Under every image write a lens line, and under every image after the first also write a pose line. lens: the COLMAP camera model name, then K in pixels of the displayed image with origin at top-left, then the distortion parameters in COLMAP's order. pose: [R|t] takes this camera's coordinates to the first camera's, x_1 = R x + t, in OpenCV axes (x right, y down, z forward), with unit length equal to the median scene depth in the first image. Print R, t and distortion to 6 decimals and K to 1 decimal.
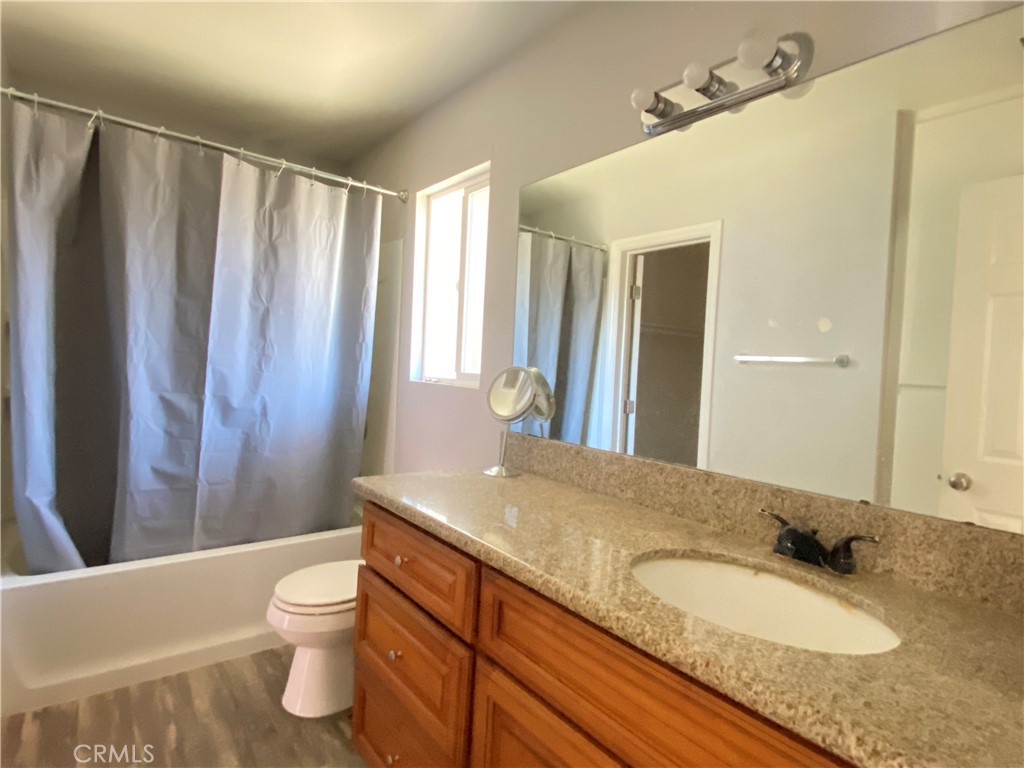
lens RADIAL K [[530.7, 0, 512.0], [0, 530.7, 384.0], [0, 0, 1]] dist [0.001466, 0.000146]
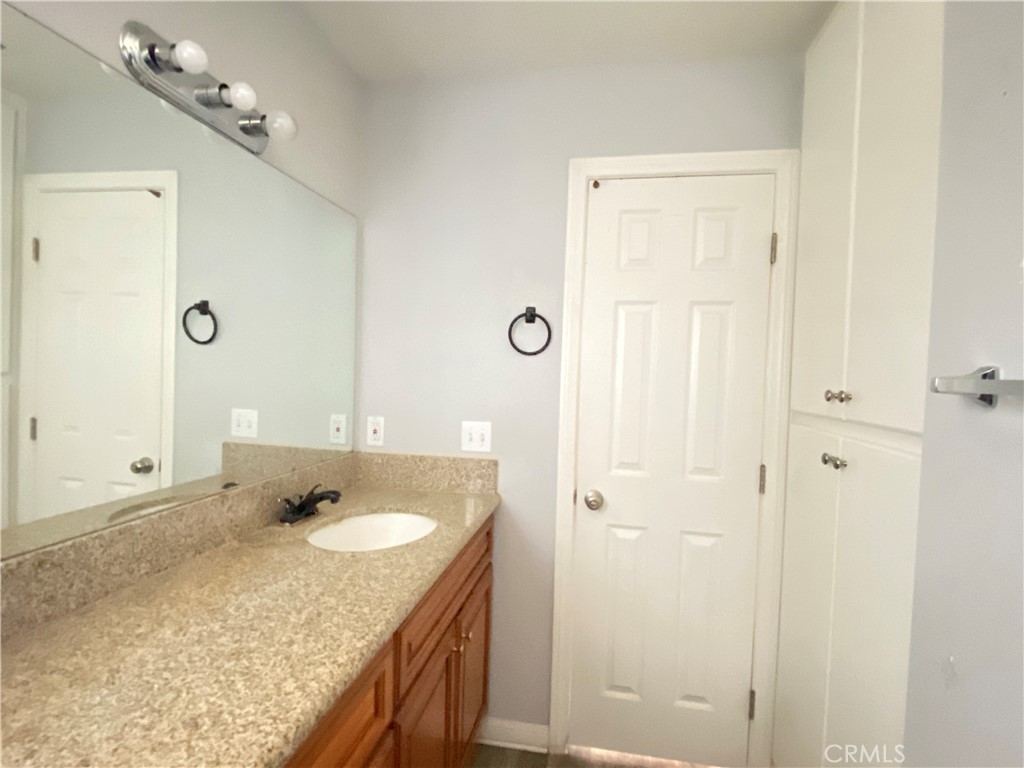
lens RADIAL K [[530.7, 0, 512.0], [0, 530.7, 384.0], [0, 0, 1]] dist [0.001466, 0.000146]
pose [[-0.659073, -0.092711, 0.746343, -0.718248], [-0.046415, 0.995495, 0.082673, -0.148532], [-0.750645, 0.019846, -0.660407, 1.226056]]
